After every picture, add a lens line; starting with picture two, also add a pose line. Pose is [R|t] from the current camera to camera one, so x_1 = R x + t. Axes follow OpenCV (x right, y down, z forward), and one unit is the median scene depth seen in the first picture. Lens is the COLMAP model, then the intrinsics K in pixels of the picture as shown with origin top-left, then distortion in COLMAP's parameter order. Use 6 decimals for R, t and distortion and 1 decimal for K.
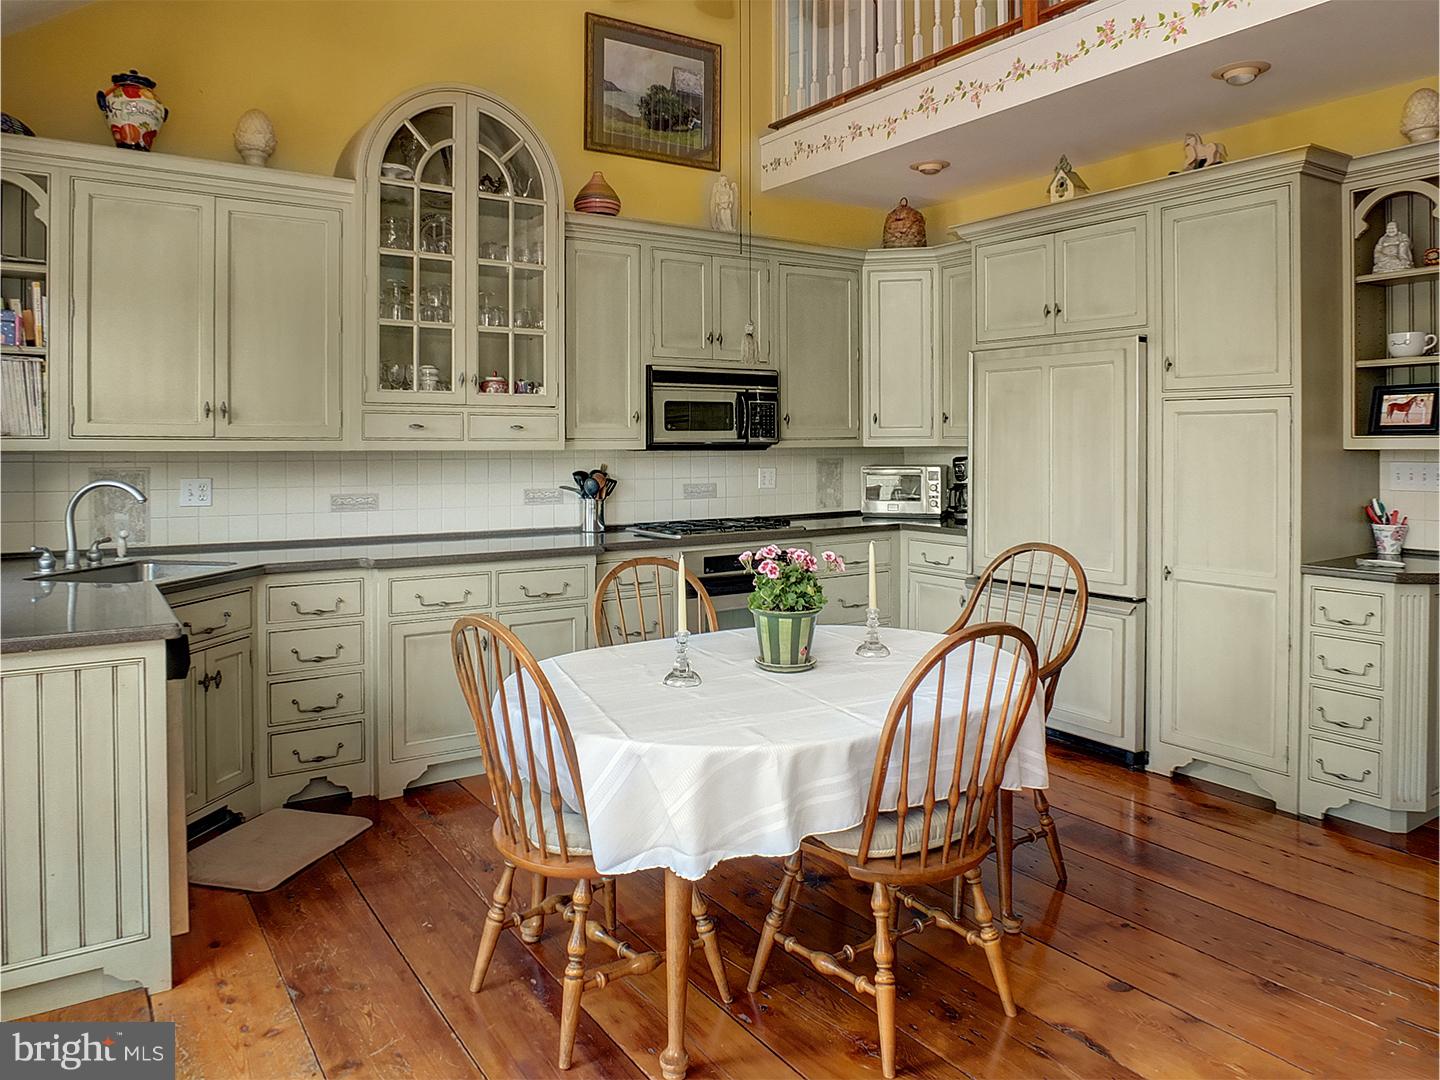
lens RADIAL K [[1013.2, 0, 720.0], [0, 1013.2, 540.0], [0, 0, 1]] dist [-0.034427, 0.001957]
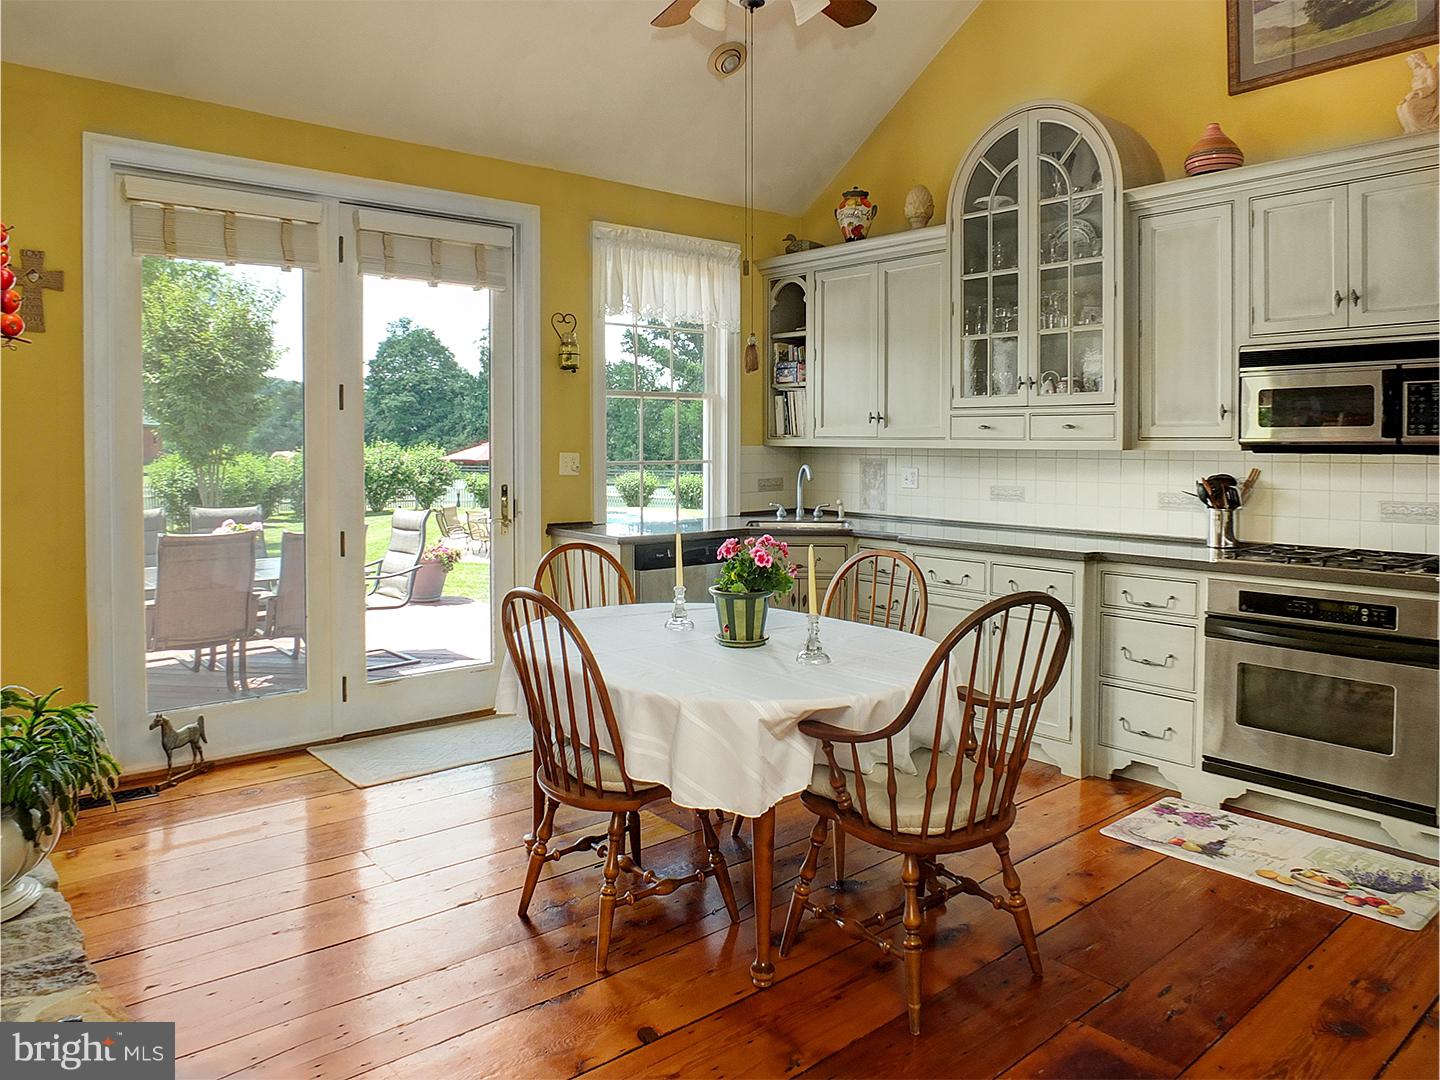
lens RADIAL K [[1006.0, 0, 720.0], [0, 1006.0, 540.0], [0, 0, 1]] dist [0.003166, 0.002198]
pose [[0.128202, 0.096837, -0.987009, 0.692516], [-0.097969, 0.991590, 0.084561, -0.047352], [0.986897, 0.085855, 0.136611, 0.498080]]
